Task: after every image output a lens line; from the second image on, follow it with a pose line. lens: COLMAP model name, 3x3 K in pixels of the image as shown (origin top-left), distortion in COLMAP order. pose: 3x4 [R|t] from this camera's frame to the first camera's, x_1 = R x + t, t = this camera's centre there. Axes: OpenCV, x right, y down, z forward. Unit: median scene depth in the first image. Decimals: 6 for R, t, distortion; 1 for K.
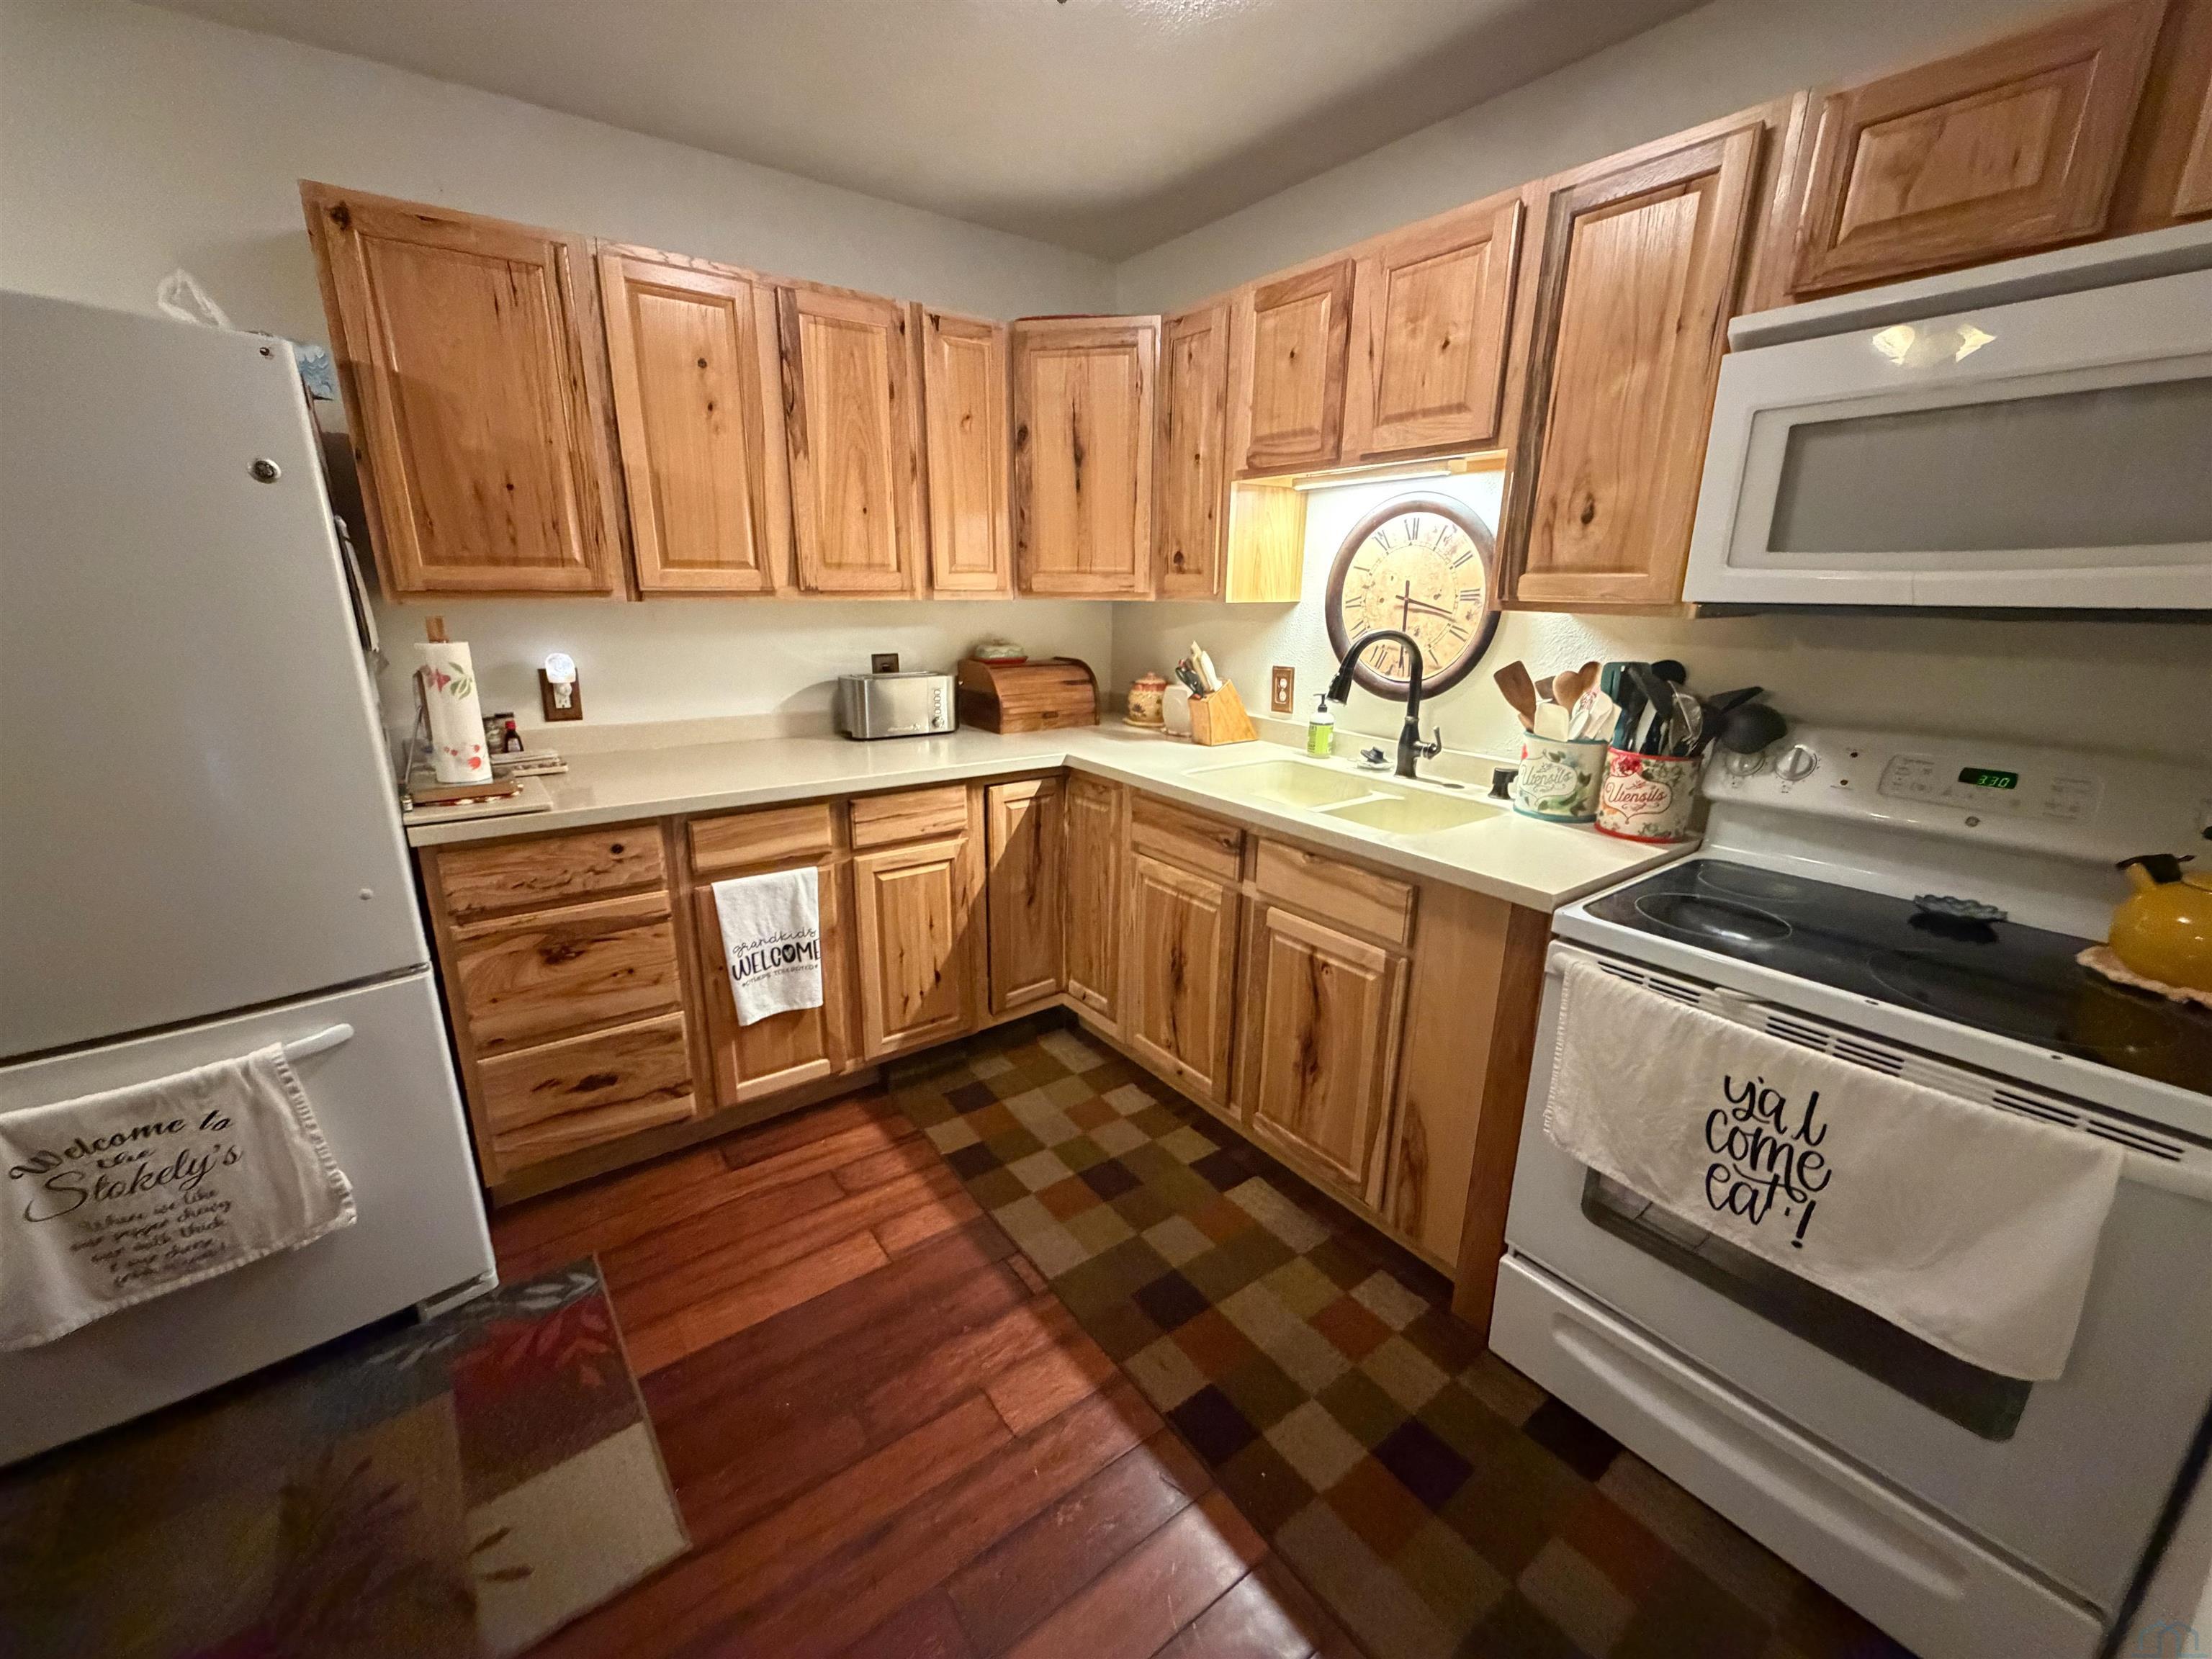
lens RADIAL K [[884.1, 0, 1106.0], [0, 884.1, 829.5], [0, 0, 1]] dist [-0.000863, 0.000056]
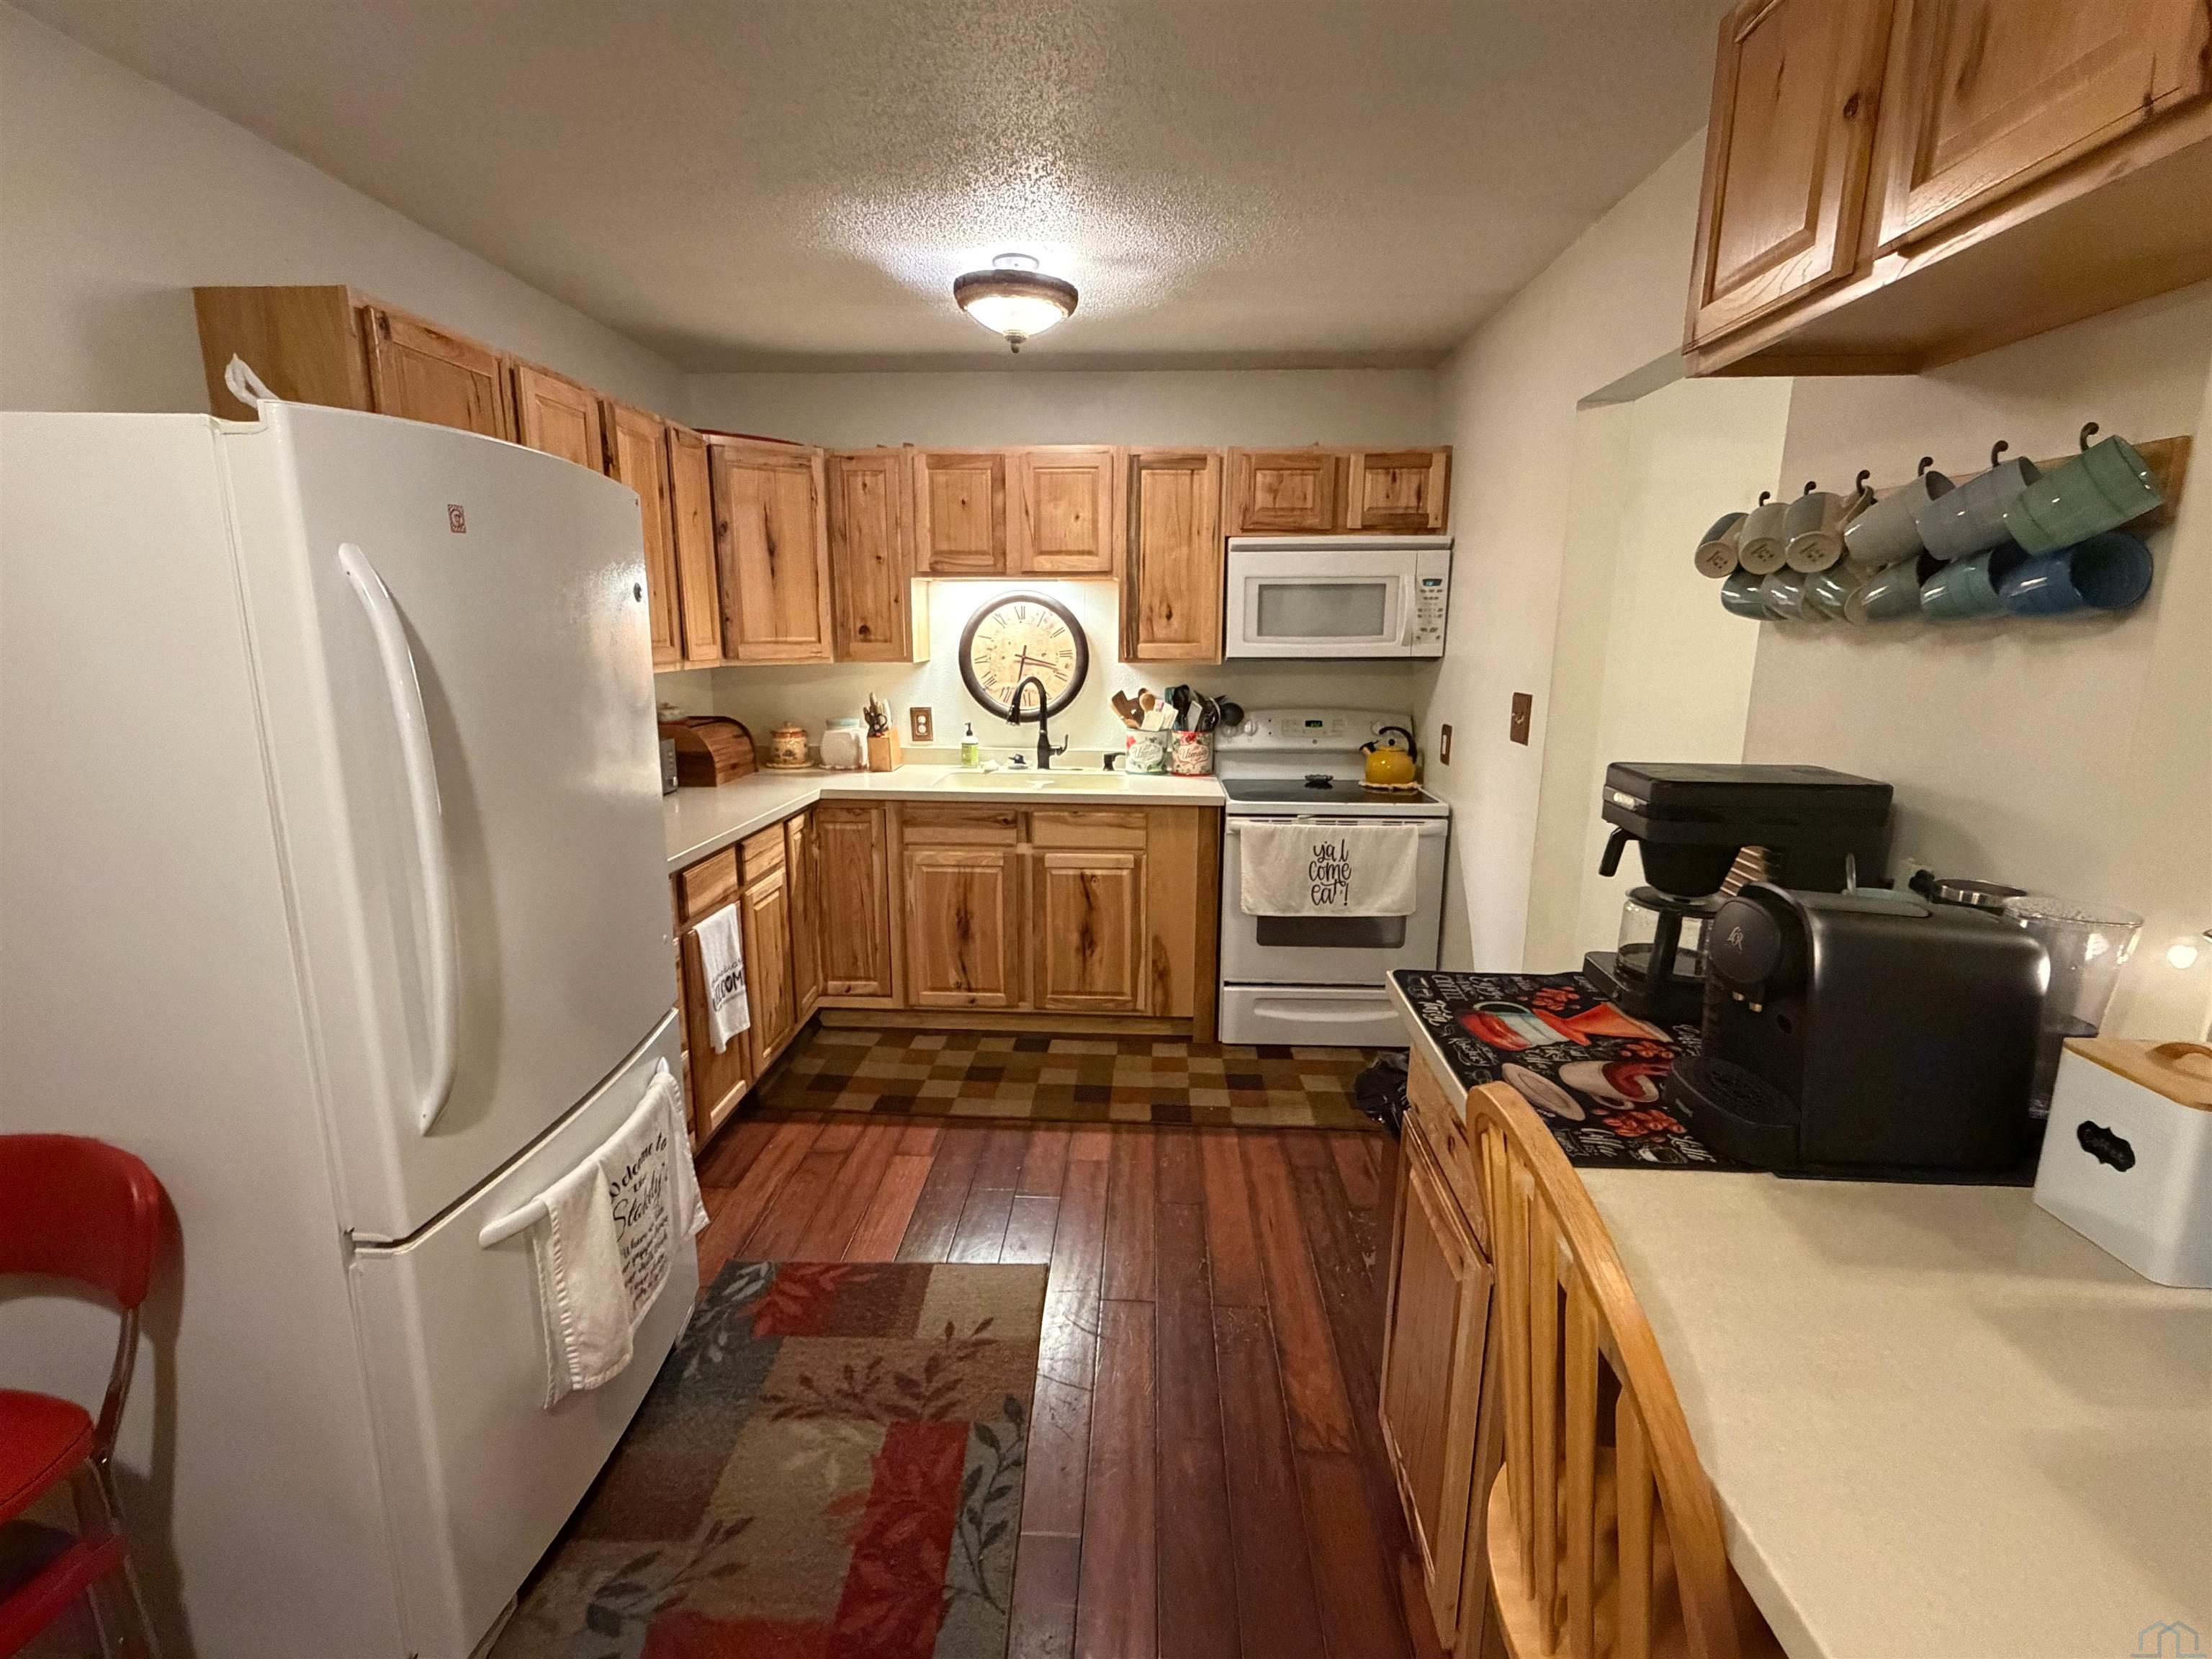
lens RADIAL K [[1022.6, 0, 1106.0], [0, 1022.6, 829.5], [0, 0, 1]] dist [0.001966, 0.000198]
pose [[0.624188, -0.162515, 0.764185, -1.046692], [0.213361, 0.976403, 0.033372, 0.007146], [-0.751576, 0.142217, 0.644133, -0.234329]]
